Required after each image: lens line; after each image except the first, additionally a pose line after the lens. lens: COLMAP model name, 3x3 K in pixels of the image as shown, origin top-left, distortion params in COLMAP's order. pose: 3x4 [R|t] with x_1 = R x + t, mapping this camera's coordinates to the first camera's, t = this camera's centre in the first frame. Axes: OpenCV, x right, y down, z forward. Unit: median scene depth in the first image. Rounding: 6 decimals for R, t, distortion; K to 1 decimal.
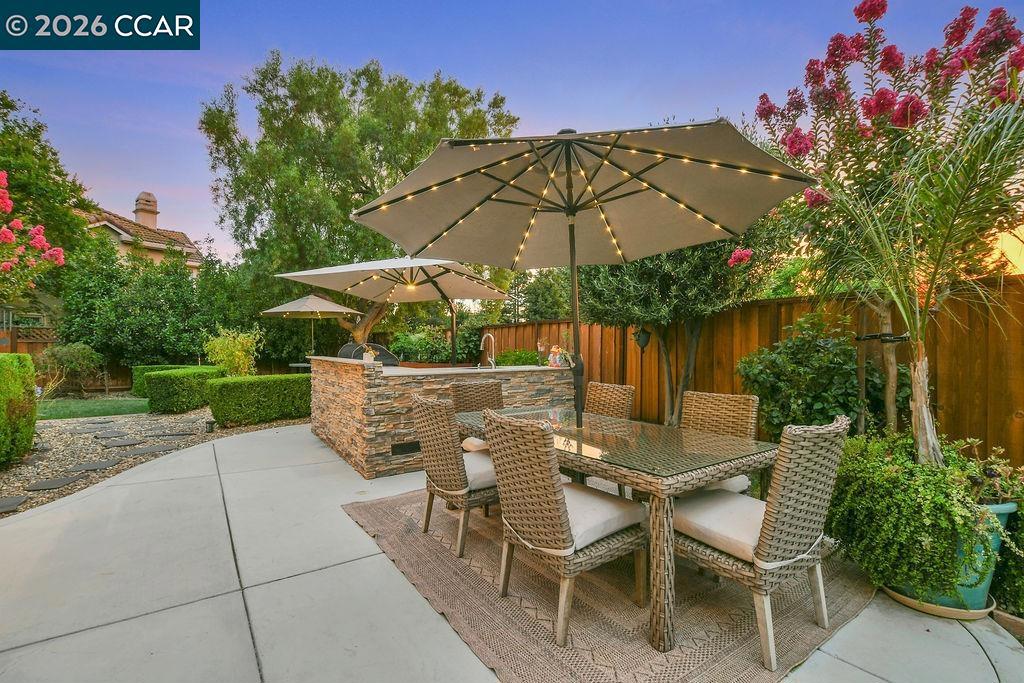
lens RADIAL K [[455.2, 0, 514.0], [0, 455.2, 344.0], [0, 0, 1]] dist [-0.030242, -0.000236]
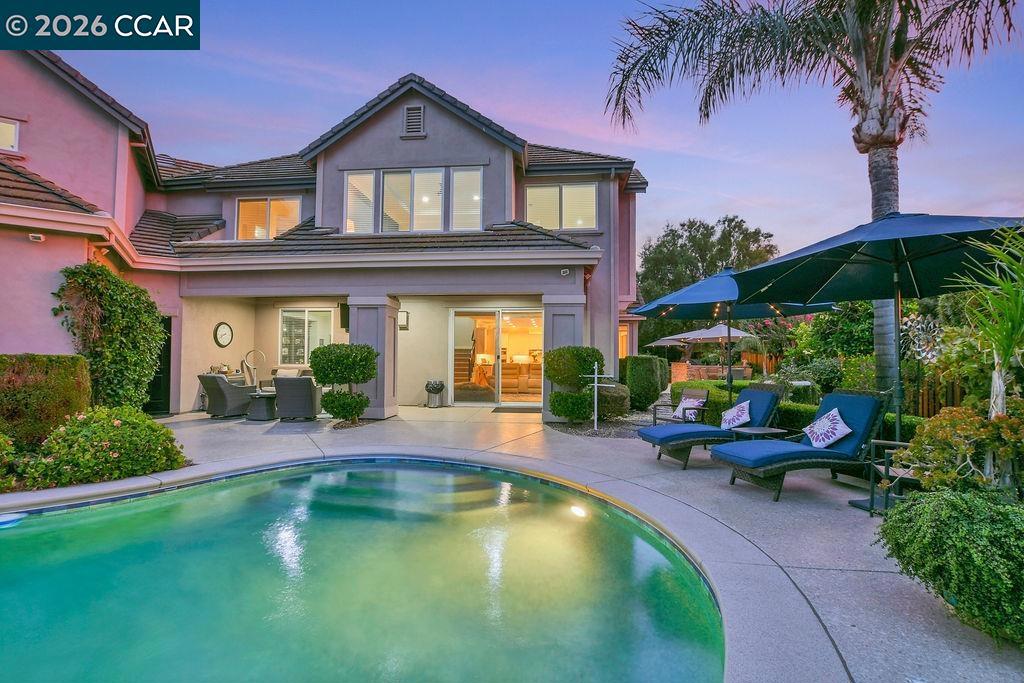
lens RADIAL K [[460.0, 0, 511.0], [0, 460.0, 348.1], [0, 0, 1]] dist [-0.039982, 0.007727]
pose [[0.765022, -0.010187, -0.643924, 0.461822], [-0.001456, 0.999845, -0.017547, -0.009230], [0.644002, 0.014362, 0.764889, -1.318517]]
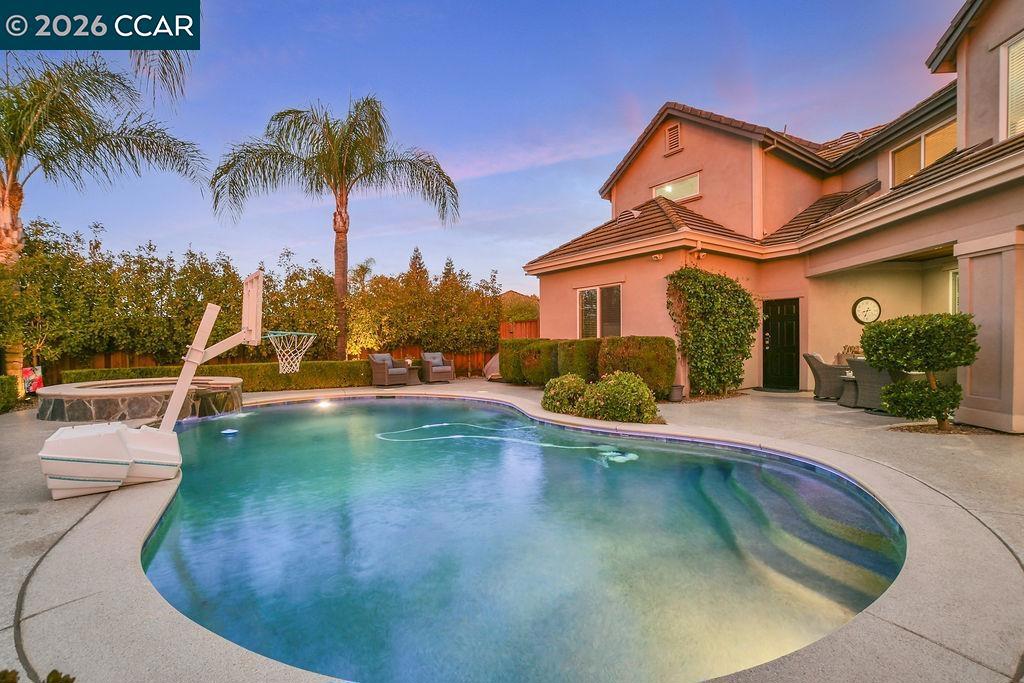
lens RADIAL K [[452.0, 0, 510.5], [0, 452.0, 345.5], [0, 0, 1]] dist [-0.036276, 0.006912]
pose [[-0.635095, 0.014760, -0.772293, 0.469173], [0.012199, 0.999884, 0.009078, -0.003867], [0.772338, -0.003656, -0.635202, -0.988683]]
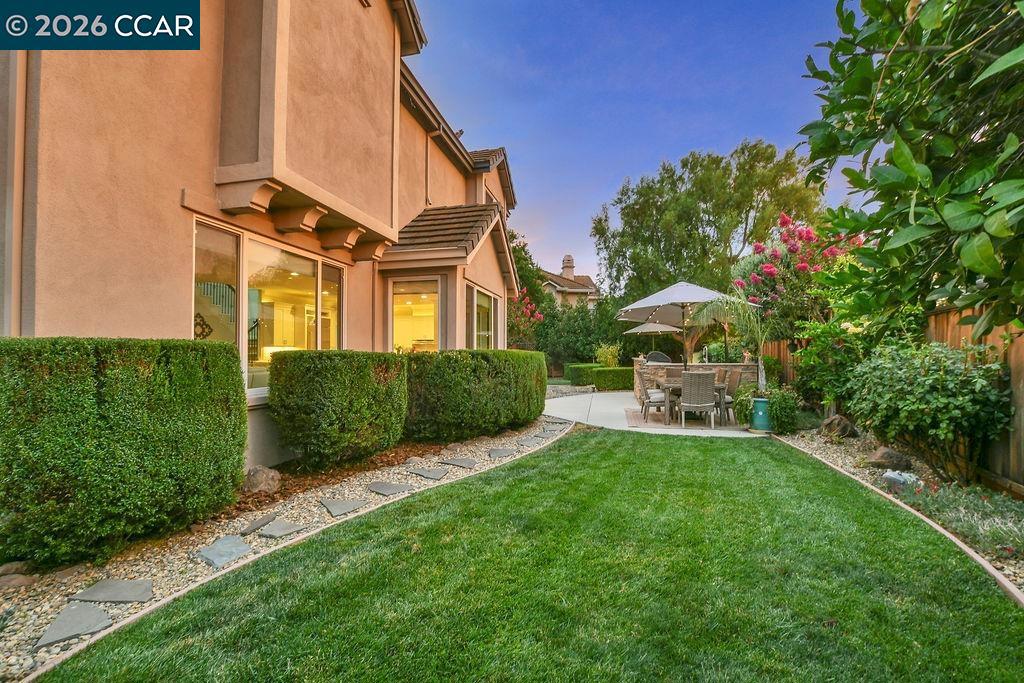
lens RADIAL K [[452.0, 0, 510.5], [0, 452.0, 345.5], [0, 0, 1]] dist [-0.036276, 0.006912]
pose [[0.682624, -0.015094, -0.730614, 0.373289], [0.008613, 0.999883, -0.012610, -0.003974], [0.730719, 0.002315, 0.682675, -0.454031]]
